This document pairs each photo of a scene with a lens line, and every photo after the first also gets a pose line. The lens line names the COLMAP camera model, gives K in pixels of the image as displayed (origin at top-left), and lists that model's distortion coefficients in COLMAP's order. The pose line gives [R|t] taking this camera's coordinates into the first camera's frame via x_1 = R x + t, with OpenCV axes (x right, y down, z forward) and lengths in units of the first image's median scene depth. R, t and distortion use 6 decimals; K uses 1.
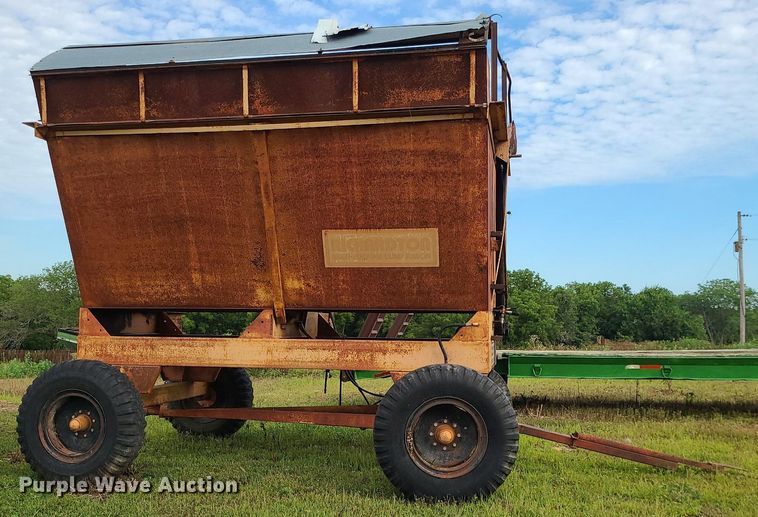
lens RADIAL K [[624.2, 0, 379.4], [0, 624.2, 278.3], [0, 0, 1]] dist [0.016650, 0.001229]
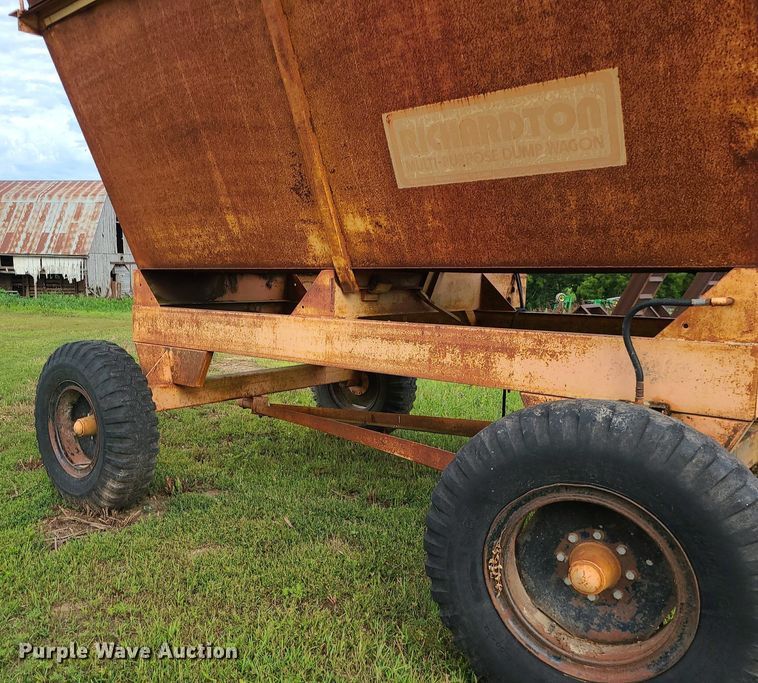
lens RADIAL K [[632.8, 0, 341.0], [0, 632.8, 329.6], [0, 0, 1]] dist [0.020716, -0.005782]
pose [[0.857881, 0.039794, -0.512305, 0.150871], [0.036218, 0.989835, 0.137535, 0.024819], [0.512571, -0.136543, 0.847719, 0.503518]]
